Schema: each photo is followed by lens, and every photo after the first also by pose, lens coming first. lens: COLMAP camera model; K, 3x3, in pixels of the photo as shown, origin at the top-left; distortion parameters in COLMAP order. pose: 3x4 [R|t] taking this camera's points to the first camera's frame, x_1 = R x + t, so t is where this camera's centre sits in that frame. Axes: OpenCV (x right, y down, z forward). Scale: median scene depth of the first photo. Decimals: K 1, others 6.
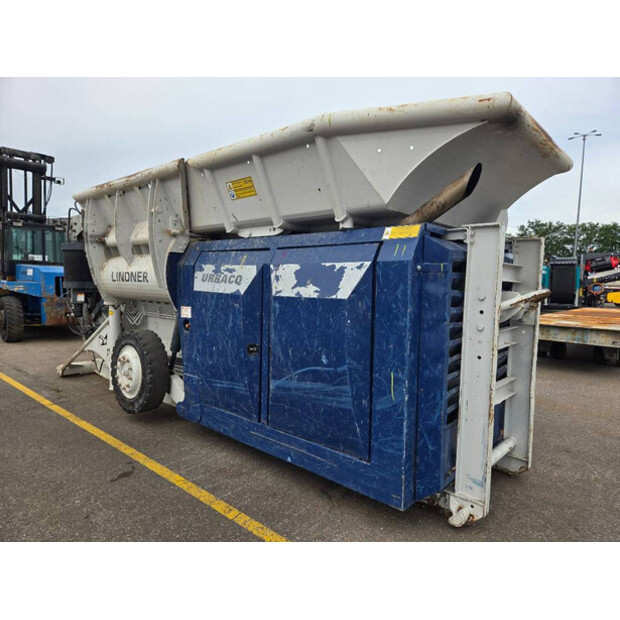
lens RADIAL K [[411.6, 0, 310.0], [0, 411.6, 310.0], [0, 0, 1]] dist [0.070082, -0.066787]
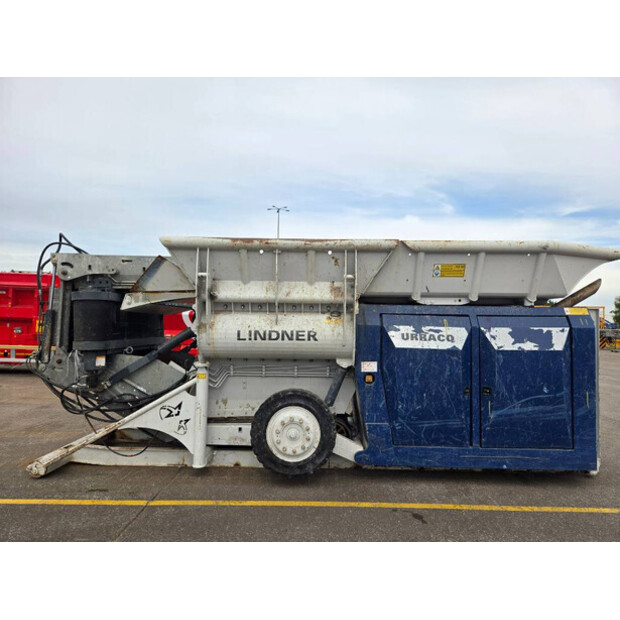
lens RADIAL K [[411.6, 0, 310.0], [0, 411.6, 310.0], [0, 0, 1]] dist [0.070082, -0.066787]
pose [[0.761863, 0.016152, 0.647537, -1.396042], [0.048228, 0.995500, -0.081574, -0.078873], [-0.645941, 0.093377, 0.757655, 0.290740]]
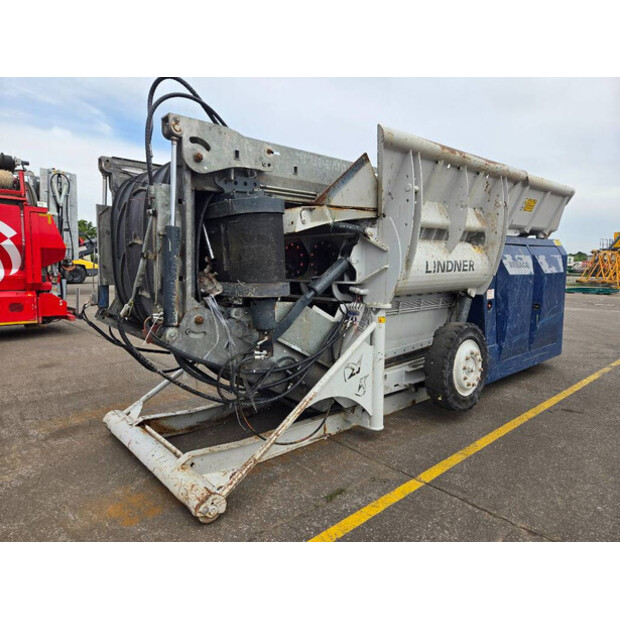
lens RADIAL K [[423.7, 0, 292.0], [0, 423.7, 310.0], [0, 0, 1]] dist [0.084400, -0.074588]
pose [[0.129463, -0.126049, 0.983540, -1.920031], [0.078026, 0.990107, 0.116620, -0.166975], [-0.988510, 0.061644, 0.138017, 1.689149]]
